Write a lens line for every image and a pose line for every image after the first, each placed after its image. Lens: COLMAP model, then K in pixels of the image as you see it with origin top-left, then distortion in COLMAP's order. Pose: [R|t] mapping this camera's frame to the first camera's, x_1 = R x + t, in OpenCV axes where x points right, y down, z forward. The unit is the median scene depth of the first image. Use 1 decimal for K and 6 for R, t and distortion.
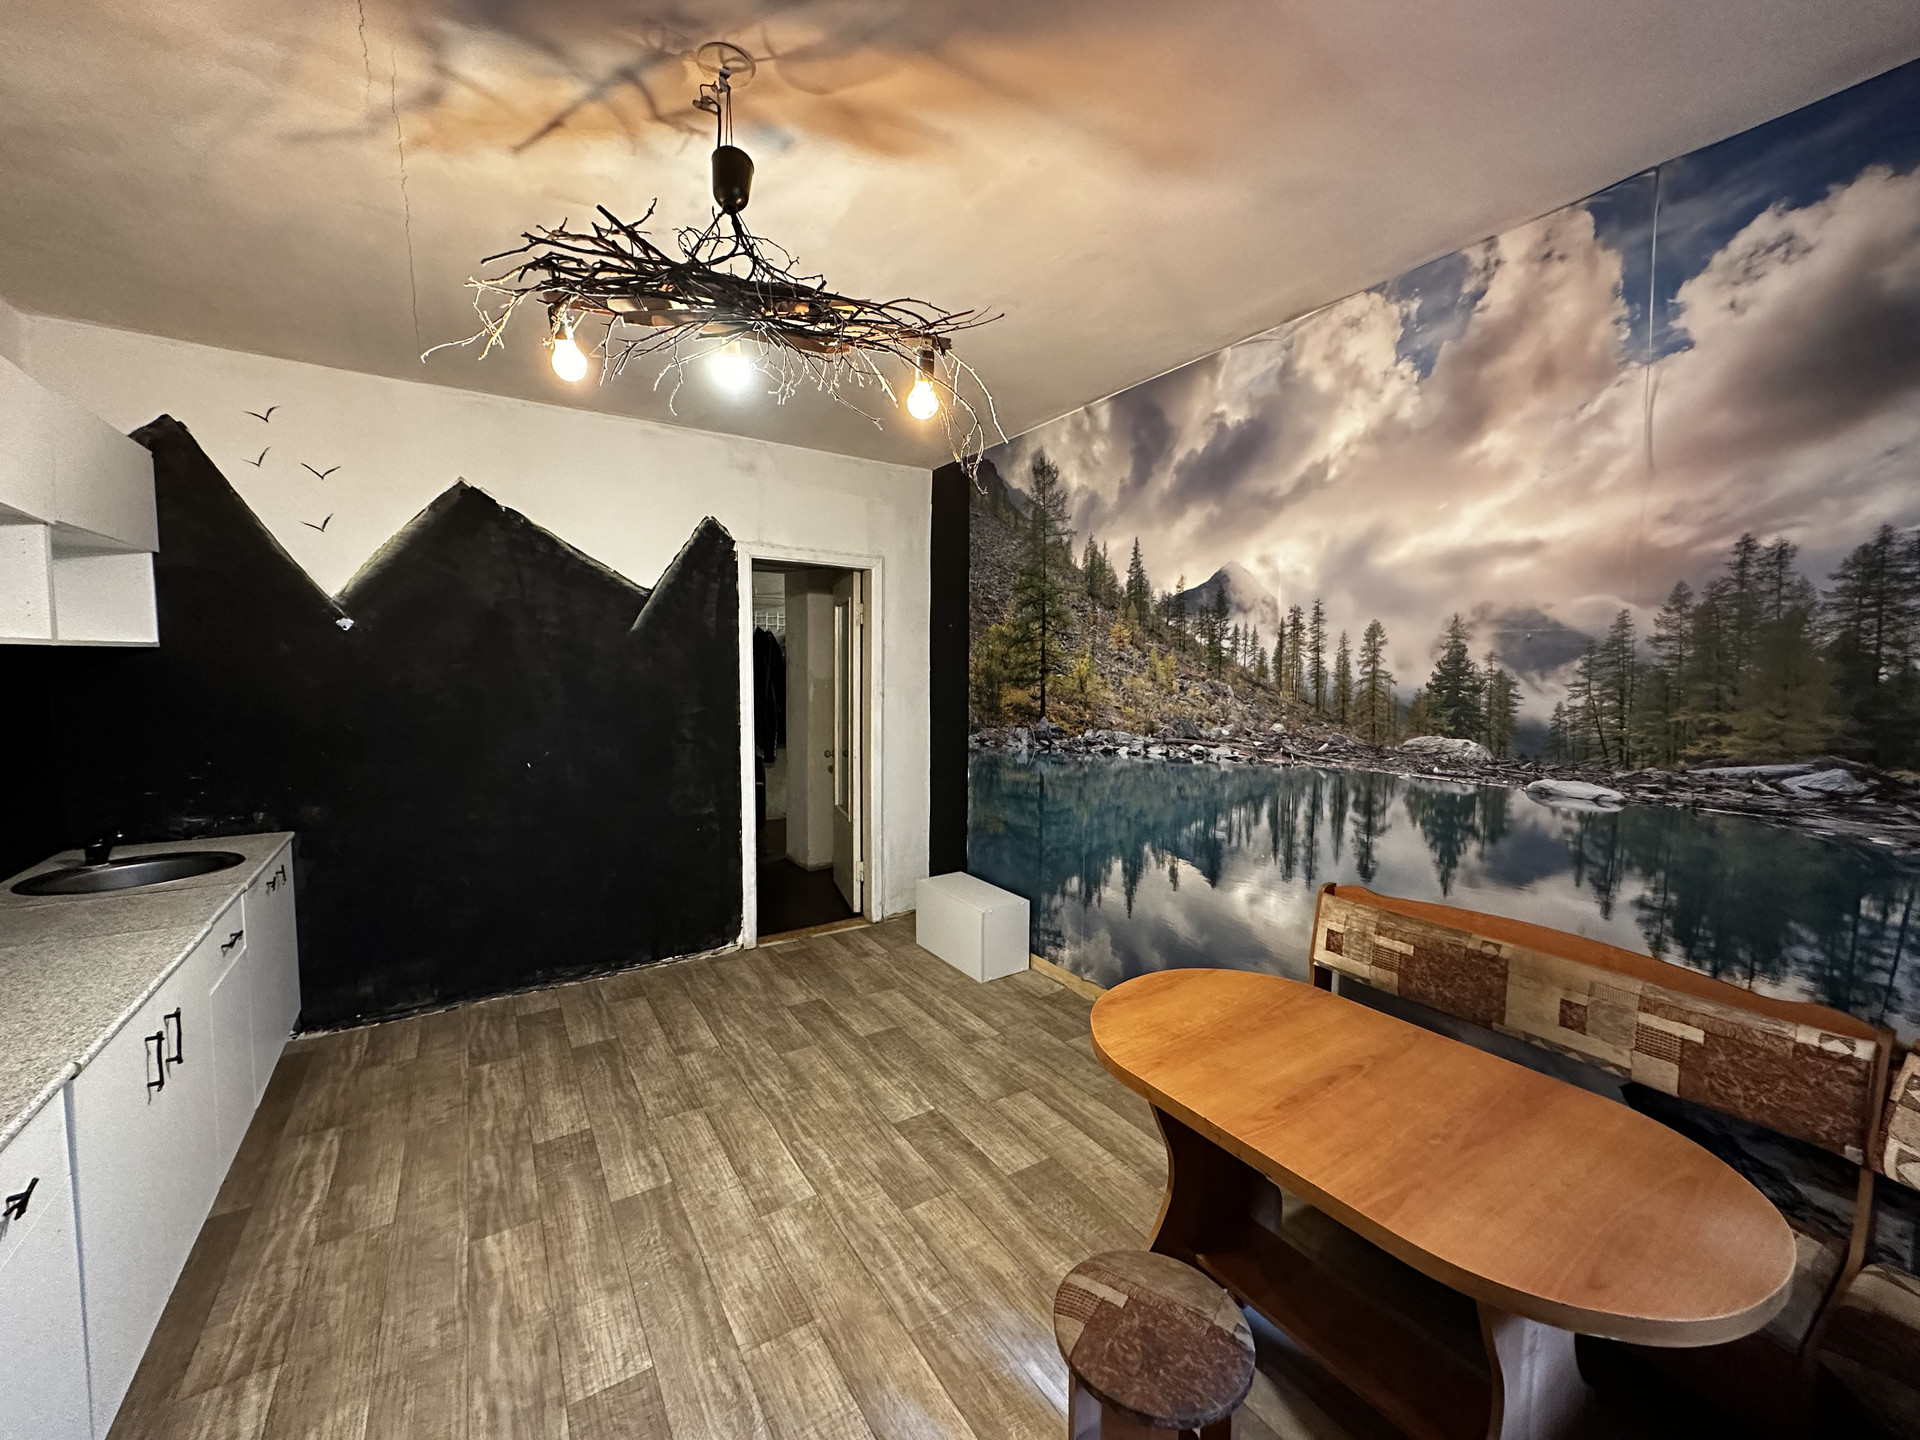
lens RADIAL K [[766.3, 0, 948.8], [0, 766.3, 725.0], [0, 0, 1]] dist [-0.001726, 0.000681]
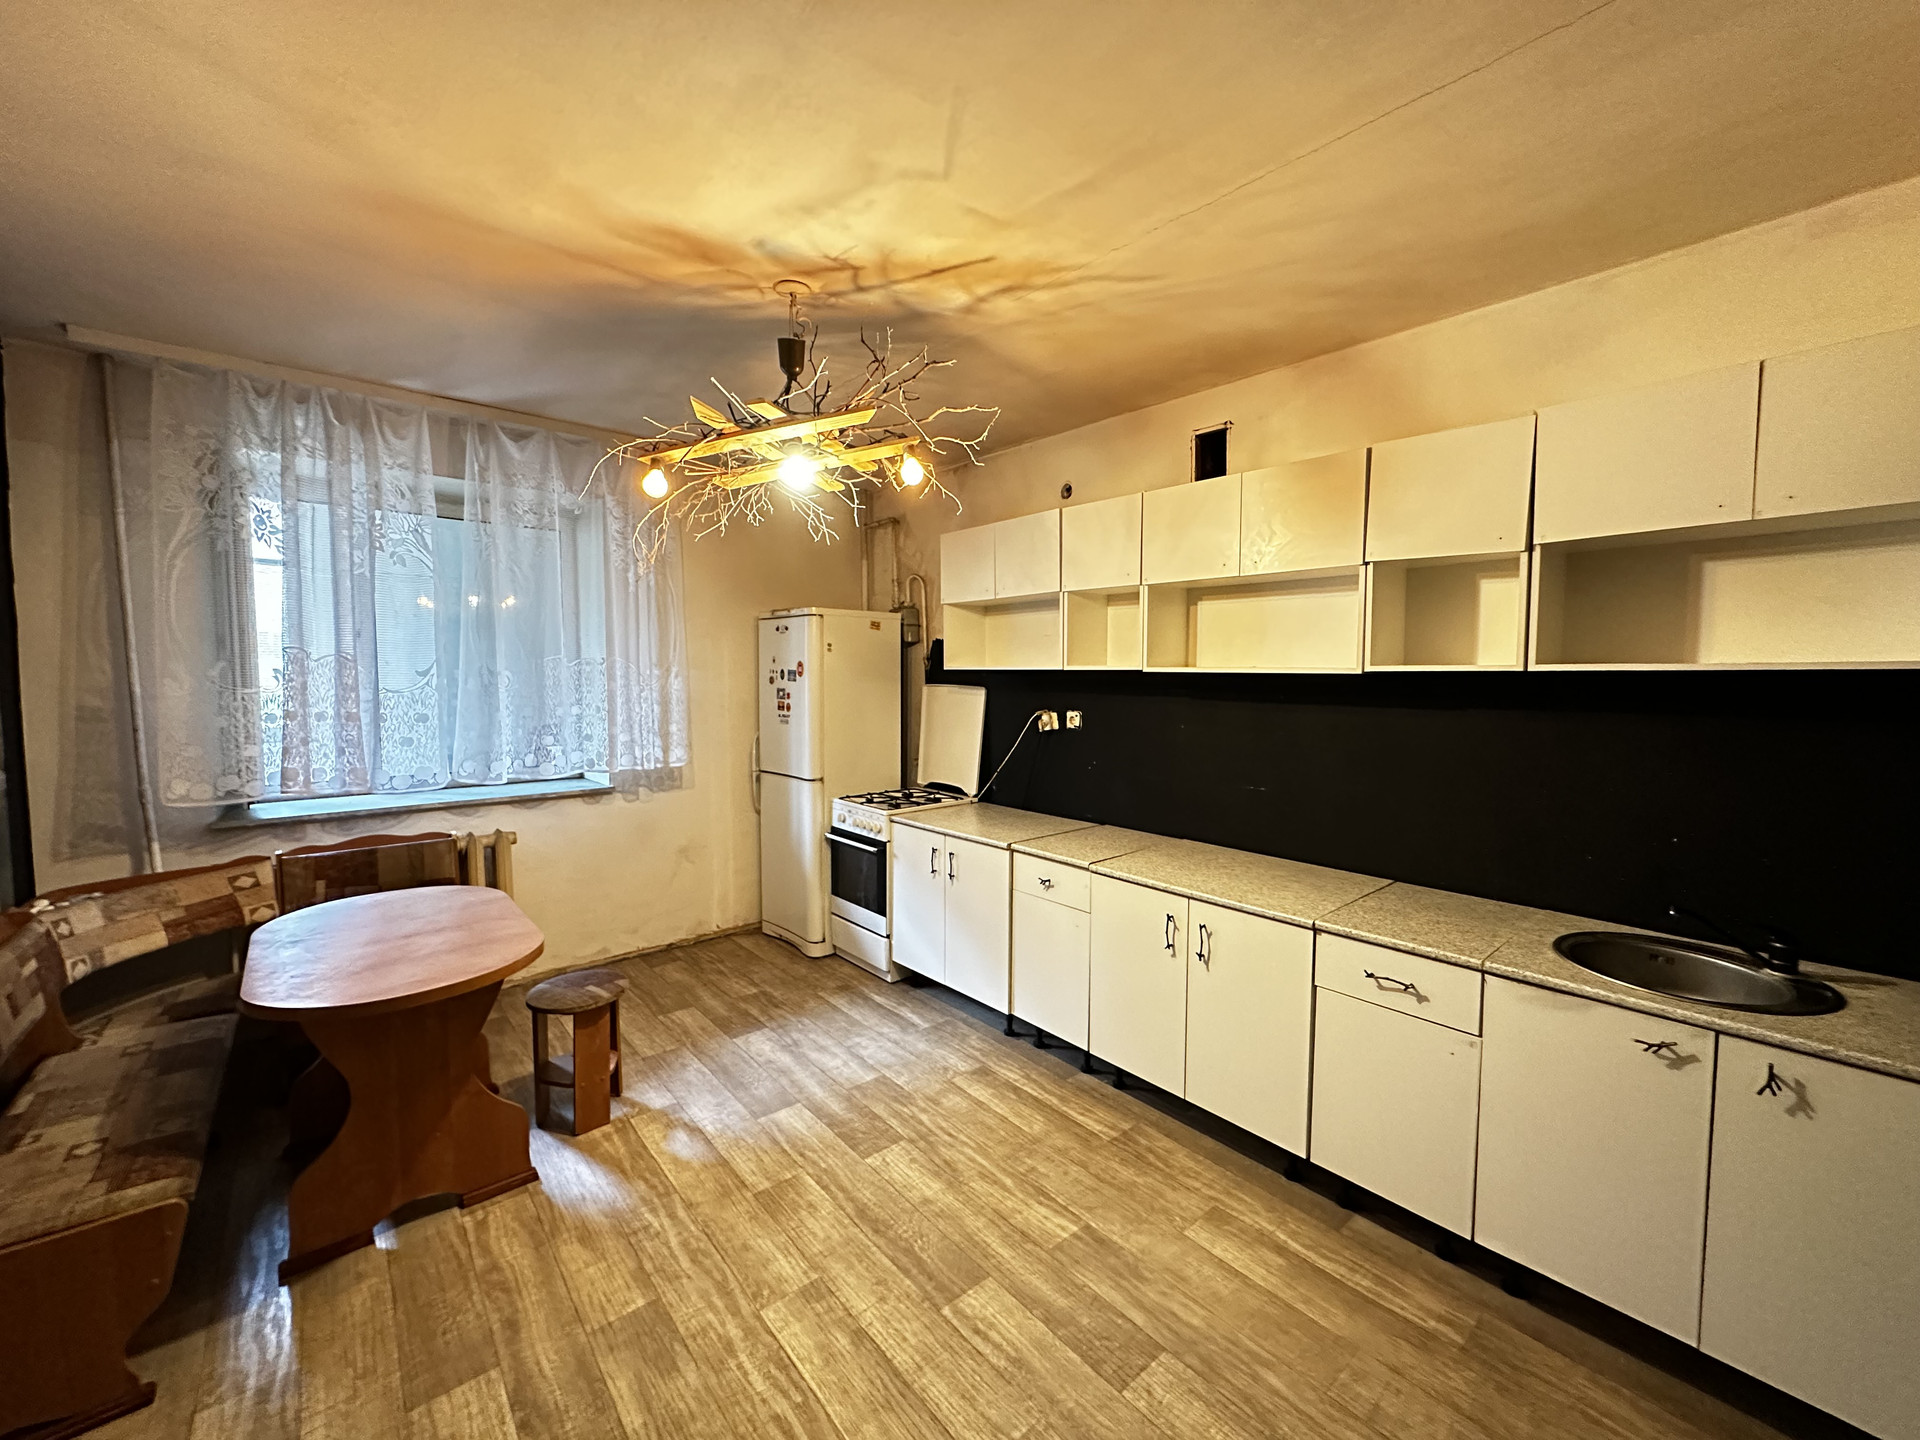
lens RADIAL K [[766.3, 0, 951.1], [0, 766.3, 721.8], [0, 0, 1]] dist [-0.001726, 0.000681]
pose [[-0.991217, -0.003958, -0.132183, -0.284248], [-0.023053, 0.989419, 0.143245, -0.162095], [0.130218, 0.145034, -0.980820, 1.870434]]
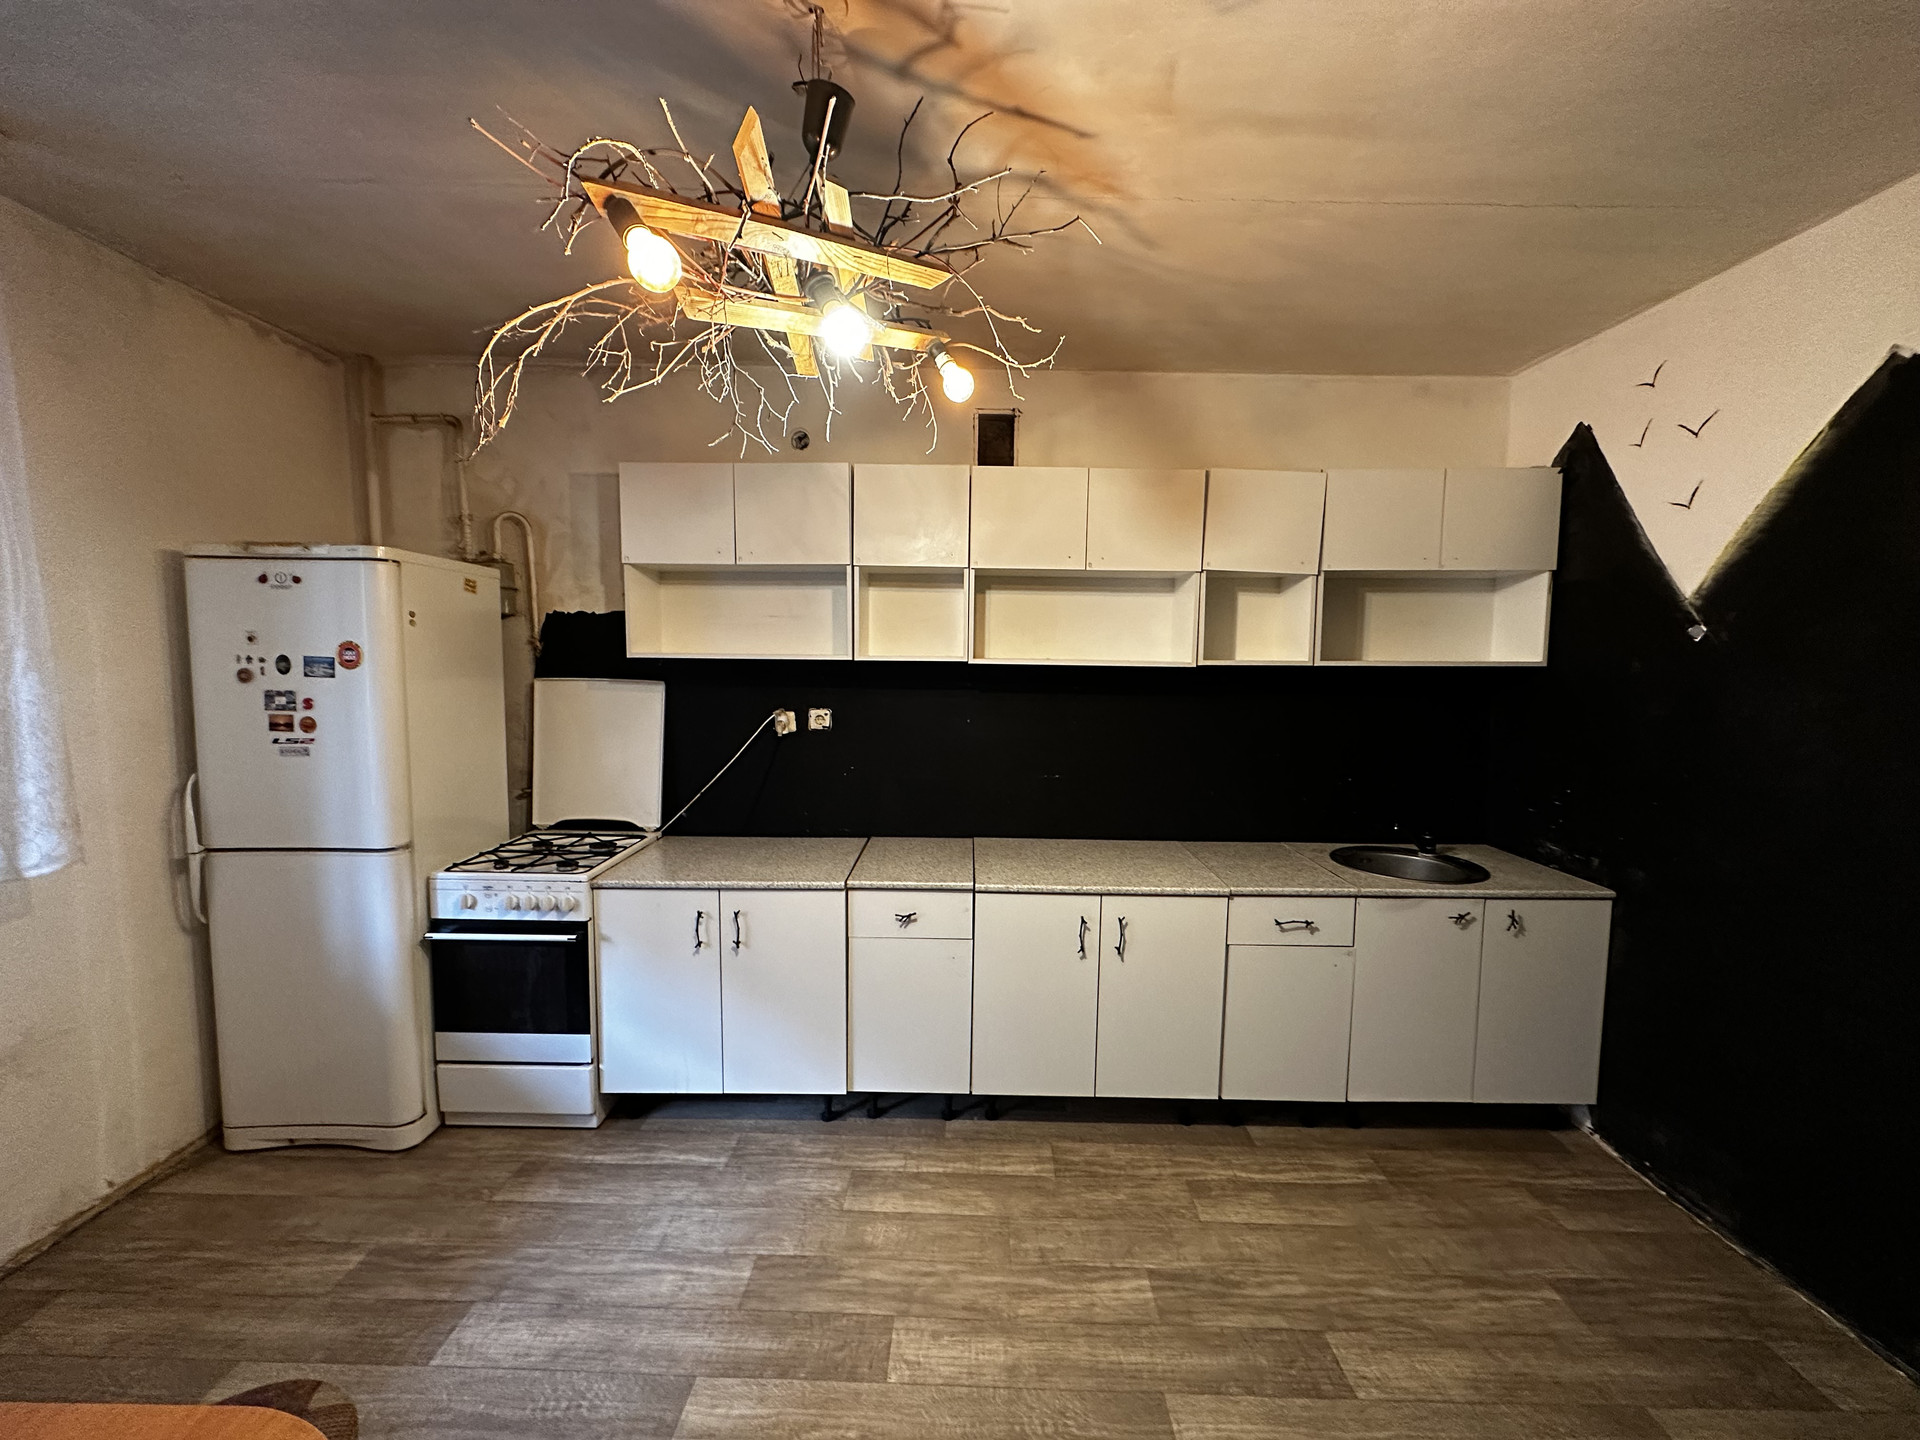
lens RADIAL K [[766.3, 0, 968.1], [0, 766.3, 722.7], [0, 0, 1]] dist [-0.001726, 0.000681]
pose [[-0.547457, 0.054701, -0.835044, 0.275090], [-0.082515, 0.989470, 0.118914, -0.113231], [0.832755, 0.134004, -0.537179, 1.209749]]
